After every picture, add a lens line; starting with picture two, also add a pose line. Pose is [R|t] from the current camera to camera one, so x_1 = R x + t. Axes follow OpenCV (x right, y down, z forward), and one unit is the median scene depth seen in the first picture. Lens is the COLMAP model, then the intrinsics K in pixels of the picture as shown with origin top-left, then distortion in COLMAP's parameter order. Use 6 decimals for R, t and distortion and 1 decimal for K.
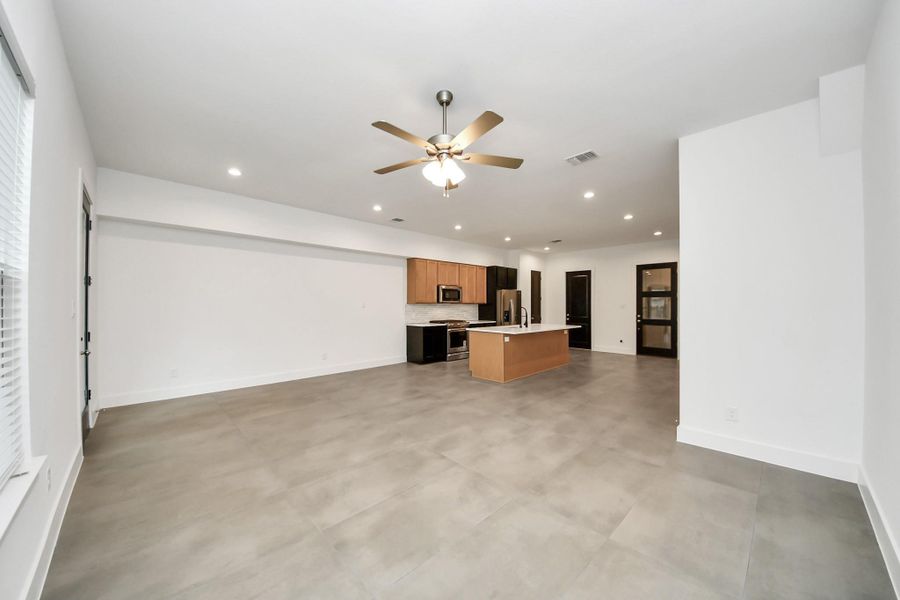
lens RADIAL K [[338.9, 0, 447.2], [0, 338.9, 304.8], [0, 0, 1]] dist [0.005973, -0.000977]
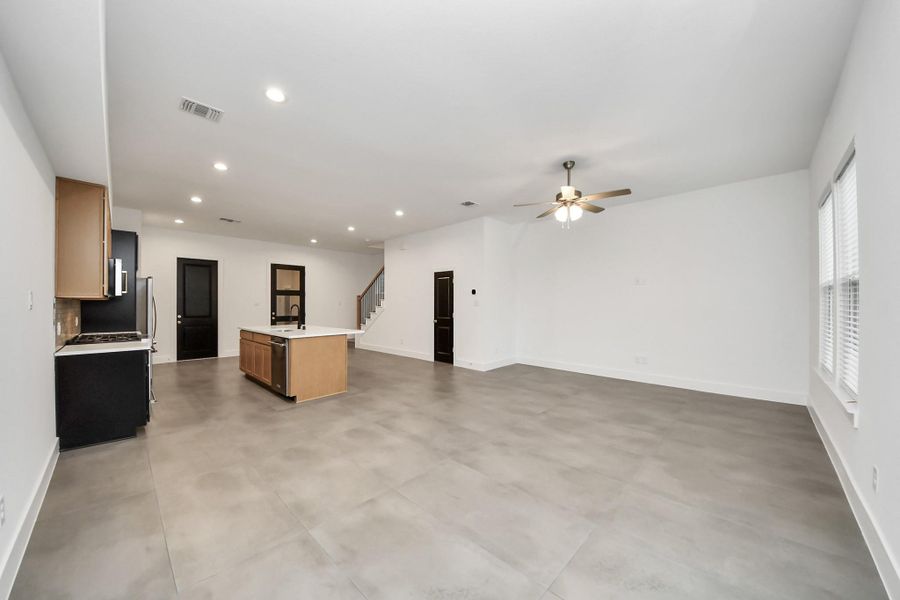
lens RADIAL K [[338.9, 0, 447.9], [0, 338.9, 298.9], [0, 0, 1]] dist [0.005973, -0.000977]
pose [[-0.087034, 0.012047, 0.996132, -0.512593], [0.005175, 0.999919, -0.011640, 0.003470], [-0.996192, 0.004142, -0.087090, 0.577087]]
